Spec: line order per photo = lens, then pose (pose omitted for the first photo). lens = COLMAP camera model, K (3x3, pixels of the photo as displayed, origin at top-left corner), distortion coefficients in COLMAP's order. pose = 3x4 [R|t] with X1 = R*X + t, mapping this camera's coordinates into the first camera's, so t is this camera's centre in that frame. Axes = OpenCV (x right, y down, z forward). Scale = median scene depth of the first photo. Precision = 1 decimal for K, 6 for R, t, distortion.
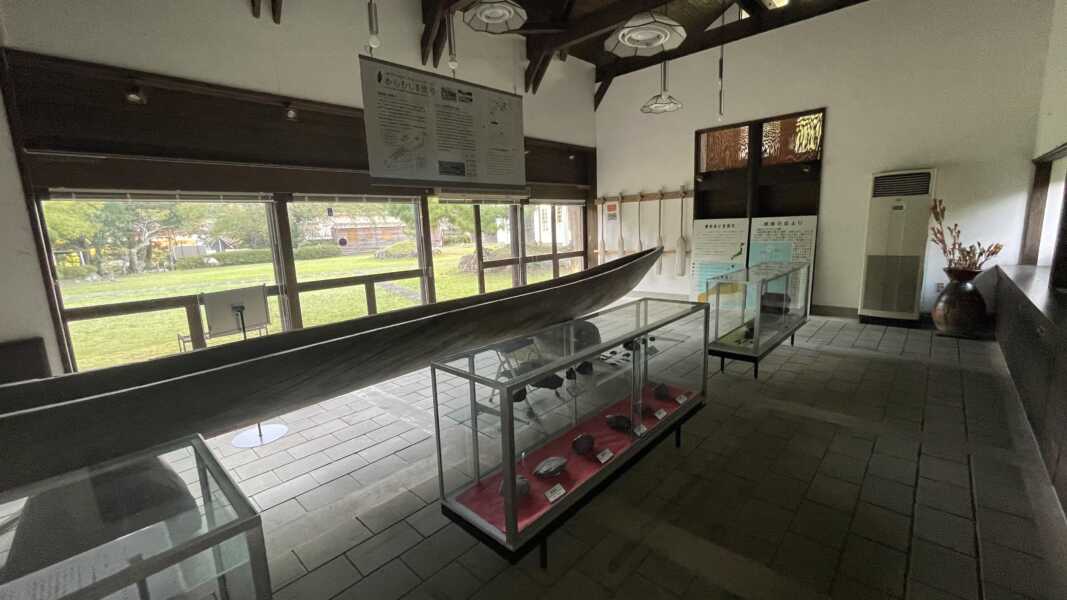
lens RADIAL K [[435.2, 0, 533.1], [0, 435.2, 299.0], [0, 0, 1]] dist [-0.000282, -0.000084]
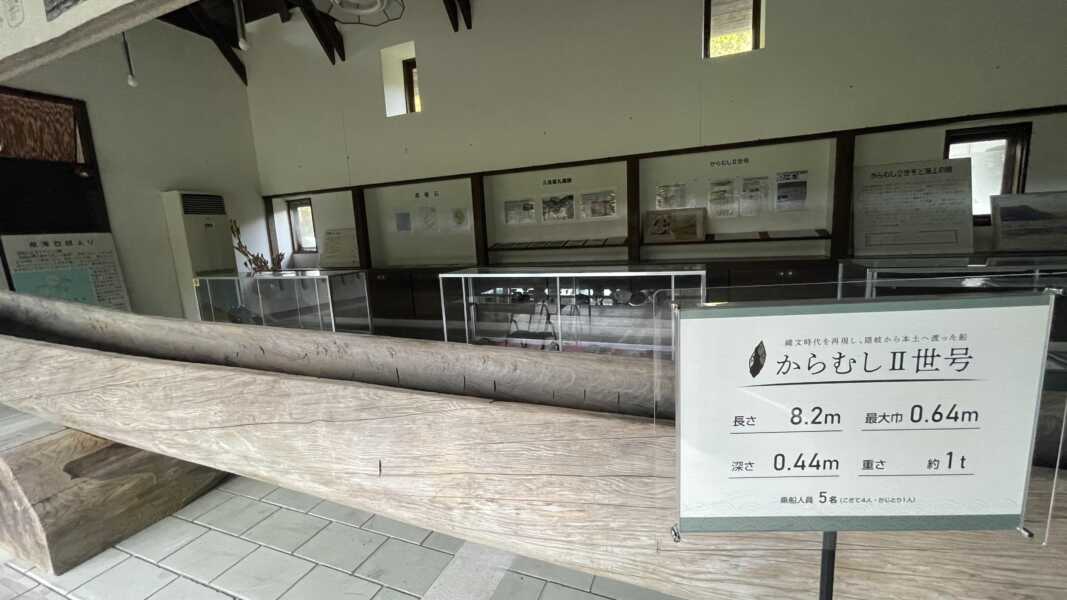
lens RADIAL K [[435.2, 0, 533.5], [0, 435.2, 299.3], [0, 0, 1]] dist [-0.000282, -0.000084]
pose [[-0.342768, -0.092305, 0.934874, -0.431971], [0.219746, 0.959674, 0.175322, -0.047900], [-0.913358, 0.265529, -0.308662, 0.635899]]
